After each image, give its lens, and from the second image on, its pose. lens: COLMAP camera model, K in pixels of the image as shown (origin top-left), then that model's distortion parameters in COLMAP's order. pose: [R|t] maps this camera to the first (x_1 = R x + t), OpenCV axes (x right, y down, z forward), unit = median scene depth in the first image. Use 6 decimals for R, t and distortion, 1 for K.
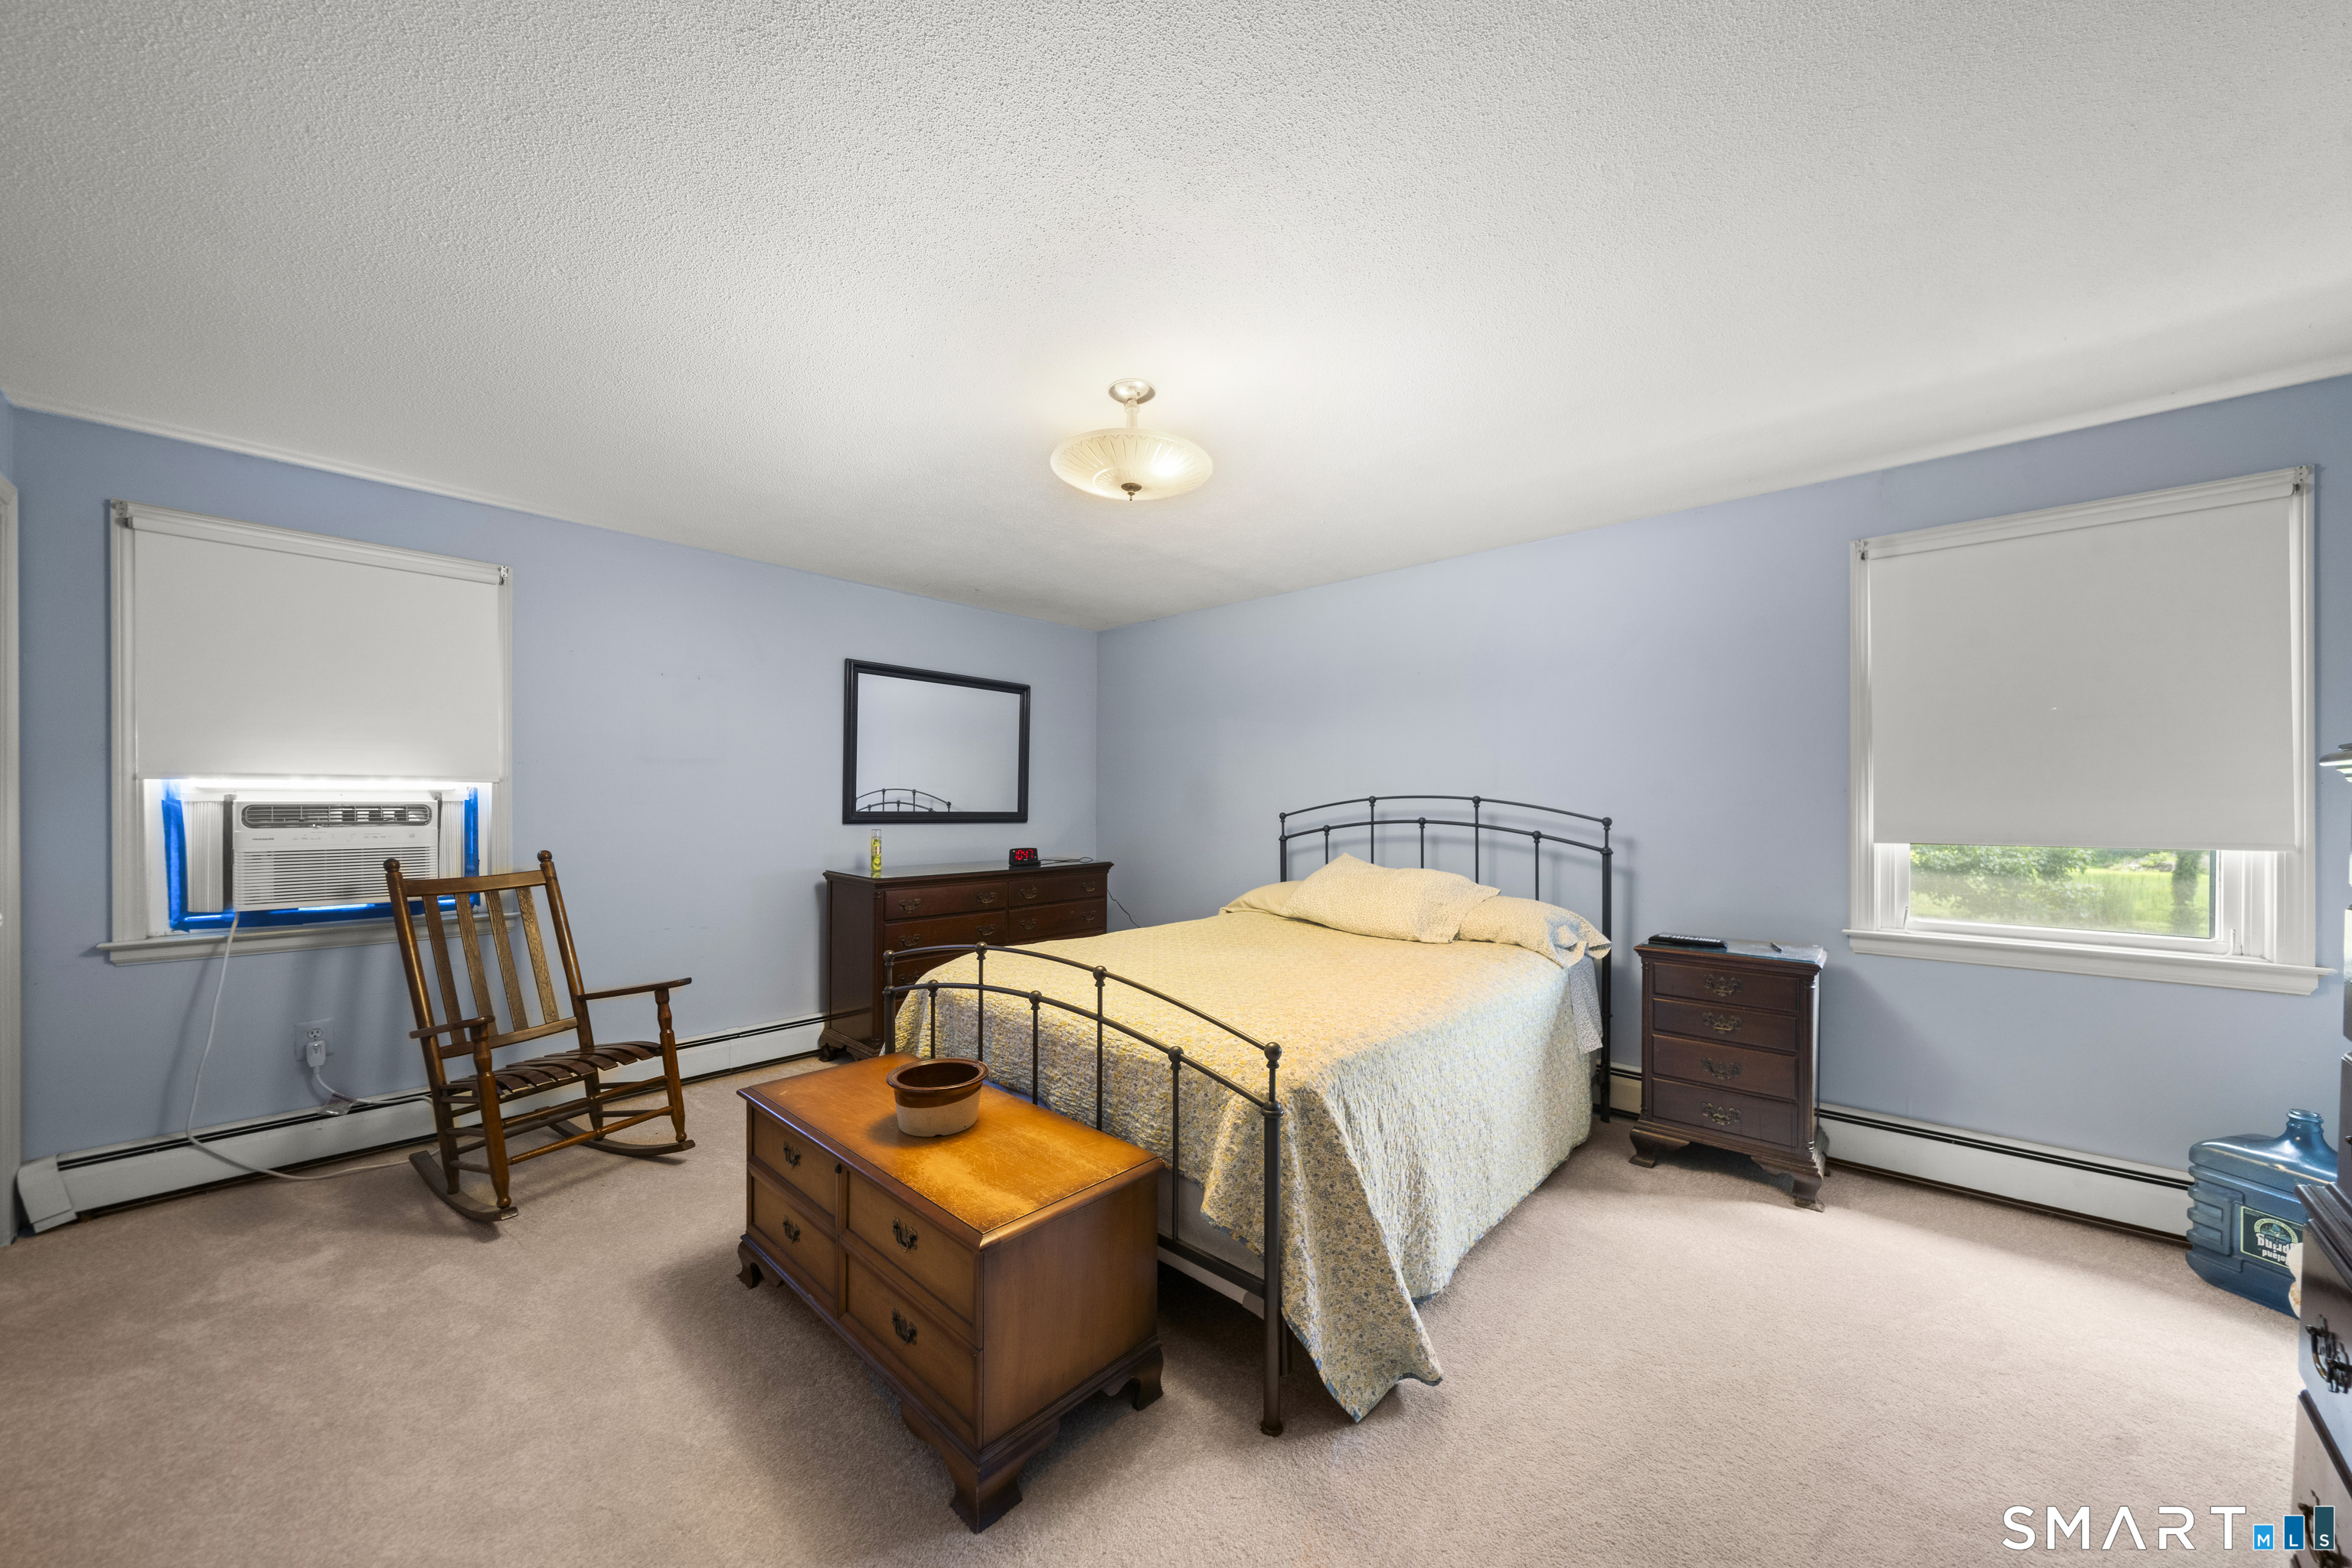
lens RADIAL K [[813.7, 0, 1175.8], [0, 813.7, 797.7], [0, 0, 1]] dist [0.000403, -0.000006]
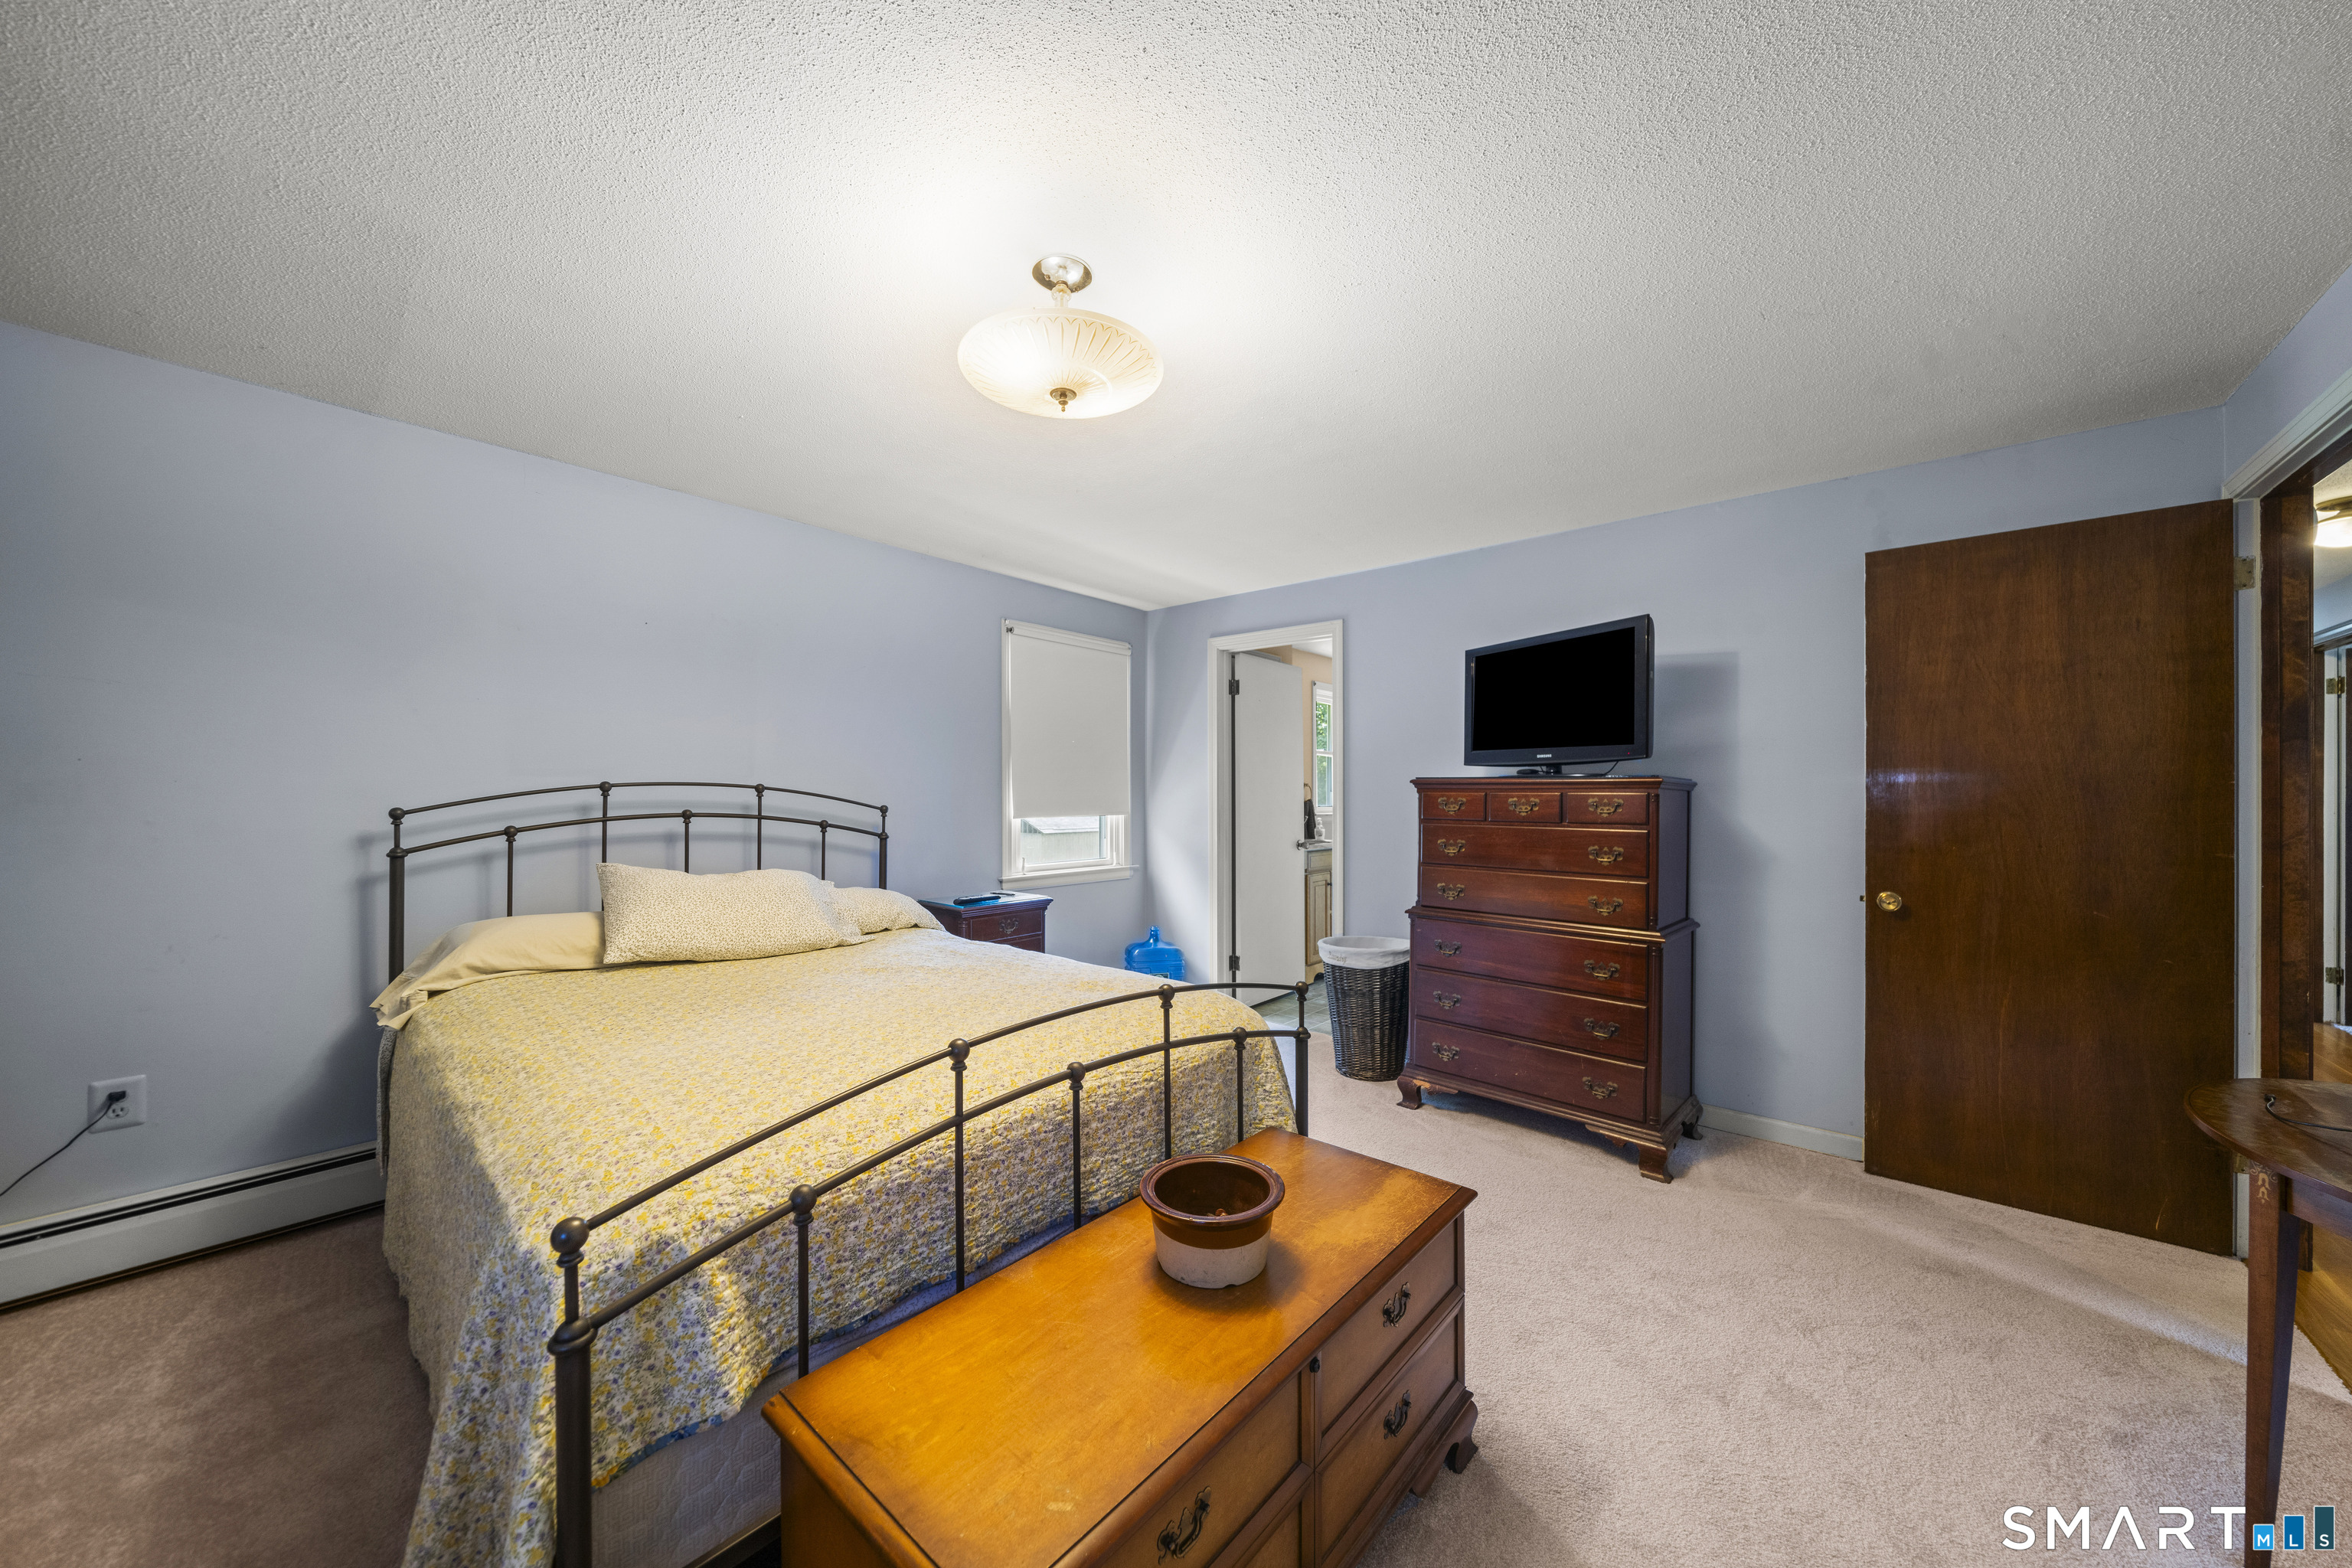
lens RADIAL K [[813.7, 0, 1175.8], [0, 813.7, 797.7], [0, 0, 1]] dist [0.000403, -0.000006]
pose [[-0.033992, -0.004669, 0.999411, -0.585236], [-0.008069, 0.999958, 0.004397, 0.005890], [-0.999390, -0.007914, -0.034028, 0.635670]]
